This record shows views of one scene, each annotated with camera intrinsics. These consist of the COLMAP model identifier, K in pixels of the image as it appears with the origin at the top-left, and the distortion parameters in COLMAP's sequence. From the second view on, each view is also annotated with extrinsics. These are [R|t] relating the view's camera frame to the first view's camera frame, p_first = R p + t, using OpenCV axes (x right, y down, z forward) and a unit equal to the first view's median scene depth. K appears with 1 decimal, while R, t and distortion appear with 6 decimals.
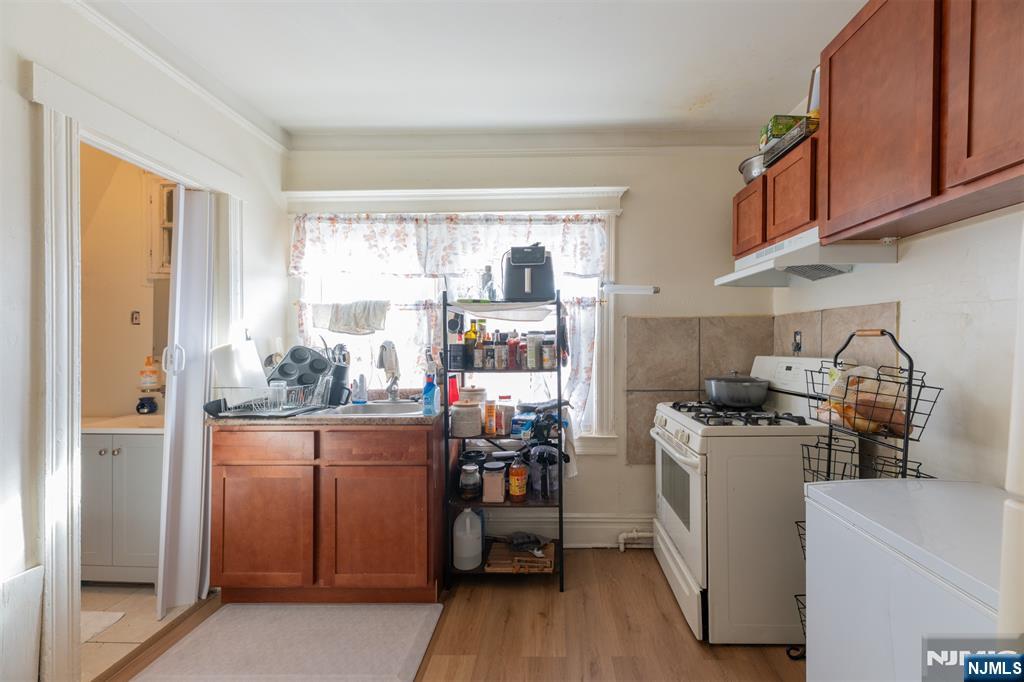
lens RADIAL K [[432.8, 0, 536.6], [0, 432.8, 349.4], [0, 0, 1]] dist [0.001499, 0.000144]
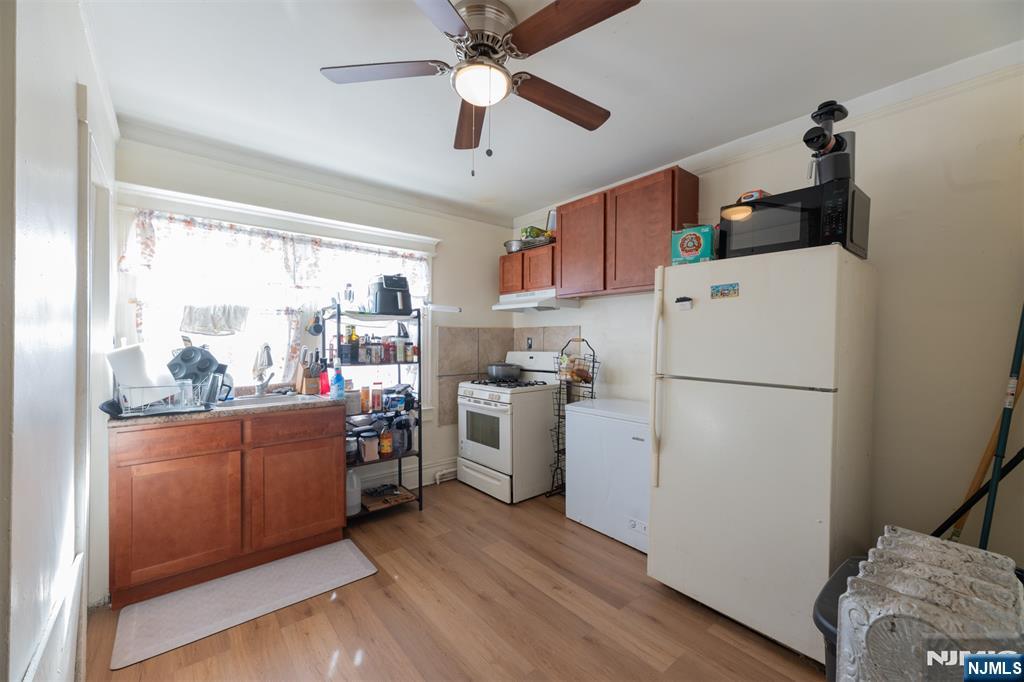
lens RADIAL K [[432.8, 0, 536.6], [0, 432.8, 349.4], [0, 0, 1]] dist [0.001499, 0.000144]
pose [[0.717083, -0.007838, 0.696943, -0.648104], [0.007049, 0.999967, 0.003993, 0.000761], [-0.696952, 0.002049, 0.717115, -0.326859]]
